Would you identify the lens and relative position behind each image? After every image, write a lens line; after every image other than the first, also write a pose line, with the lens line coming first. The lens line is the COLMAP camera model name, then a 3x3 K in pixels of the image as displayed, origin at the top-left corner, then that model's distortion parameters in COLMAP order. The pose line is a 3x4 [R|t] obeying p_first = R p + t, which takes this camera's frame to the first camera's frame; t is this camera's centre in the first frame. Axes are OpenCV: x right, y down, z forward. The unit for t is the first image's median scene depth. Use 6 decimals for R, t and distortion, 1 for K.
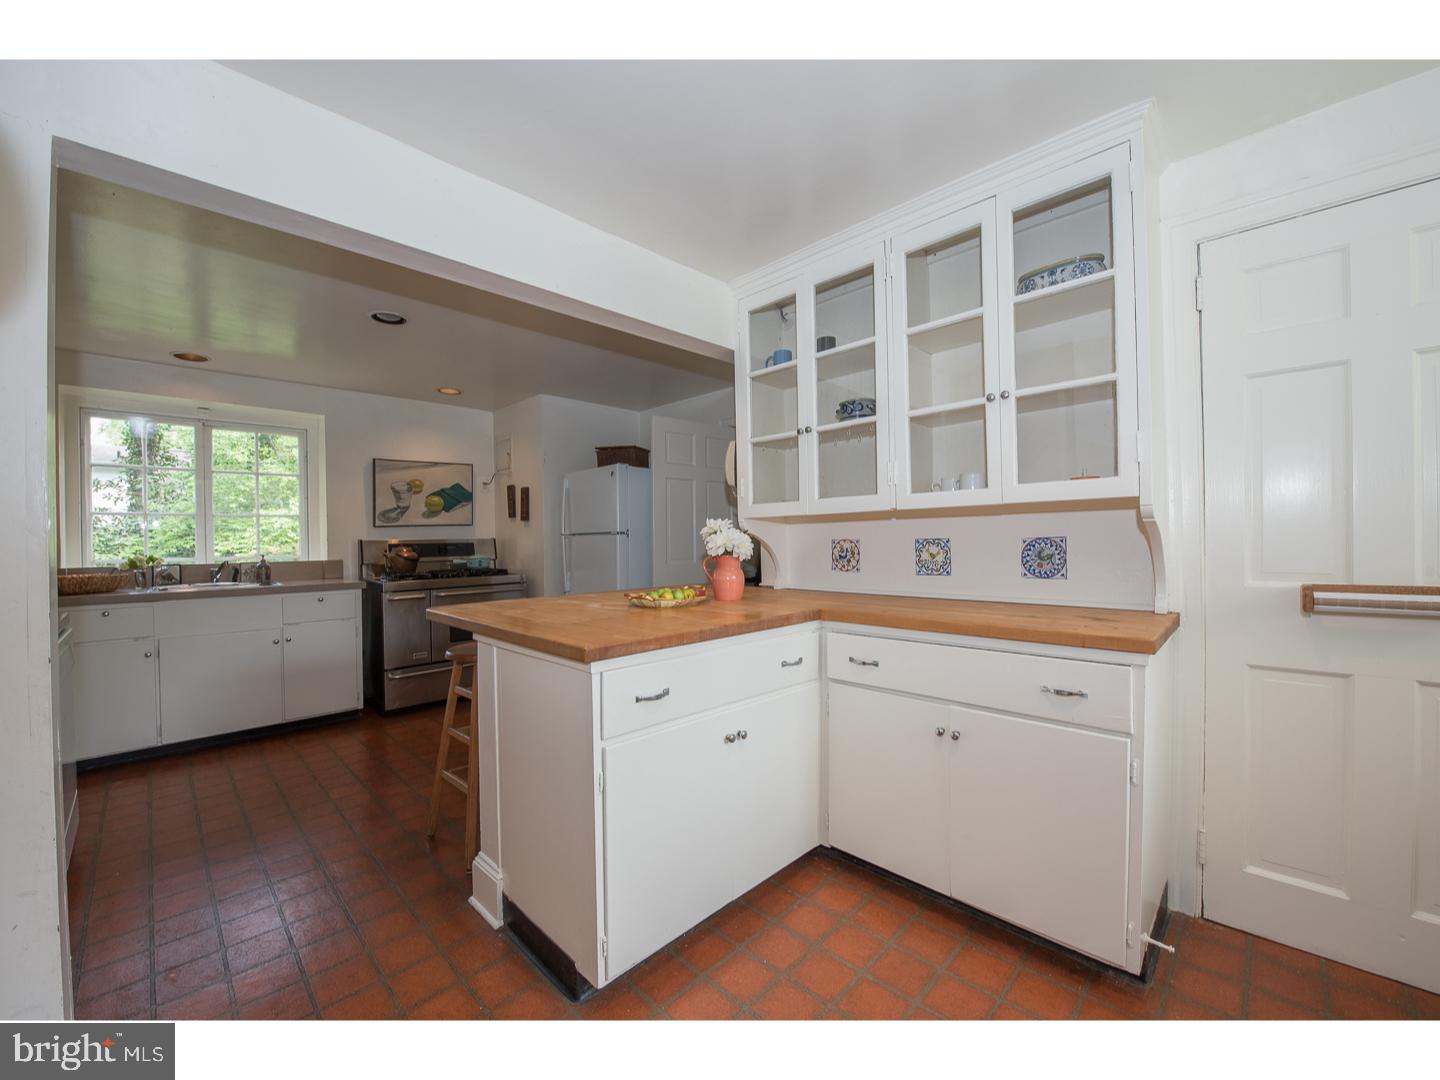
lens RADIAL K [[571.6, 0, 722.3], [0, 571.6, 540.0], [0, 0, 1]] dist [-0.019812, 0.000203]
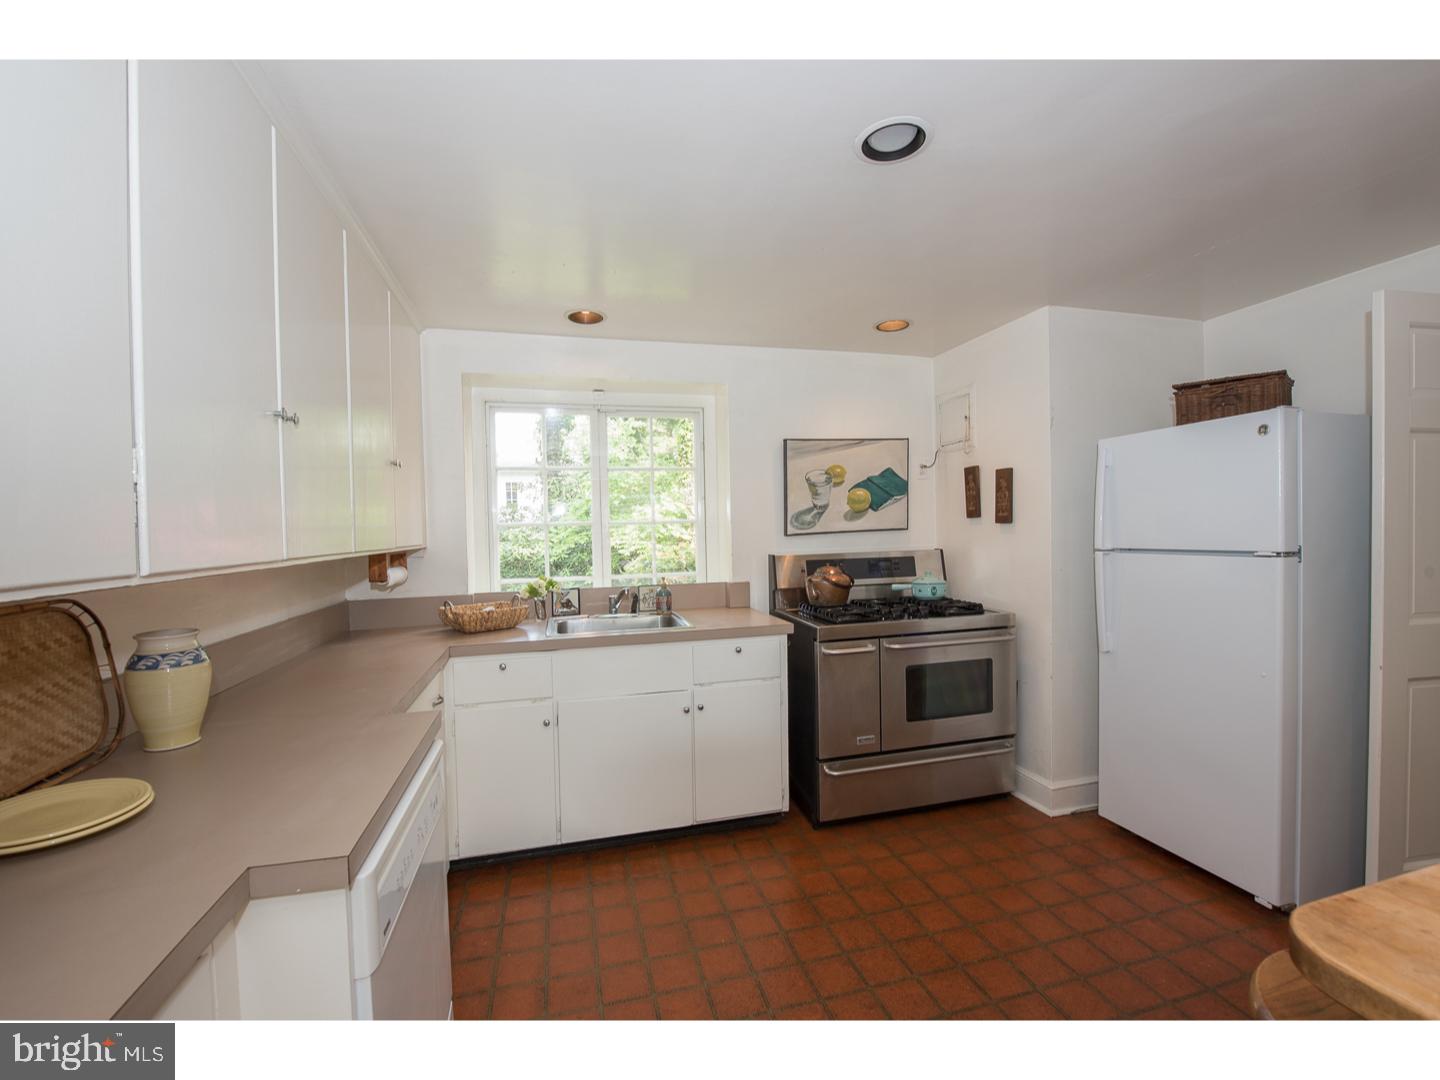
lens RADIAL K [[594.6, 0, 713.2], [0, 594.6, 535.2], [0, 0, 1]] dist [-0.015024, -0.000609]
pose [[0.856830, 0.002957, -0.515591, -0.304075], [0.006845, 0.999830, 0.017111, -0.036332], [0.515554, -0.018190, 0.856664, 0.312147]]
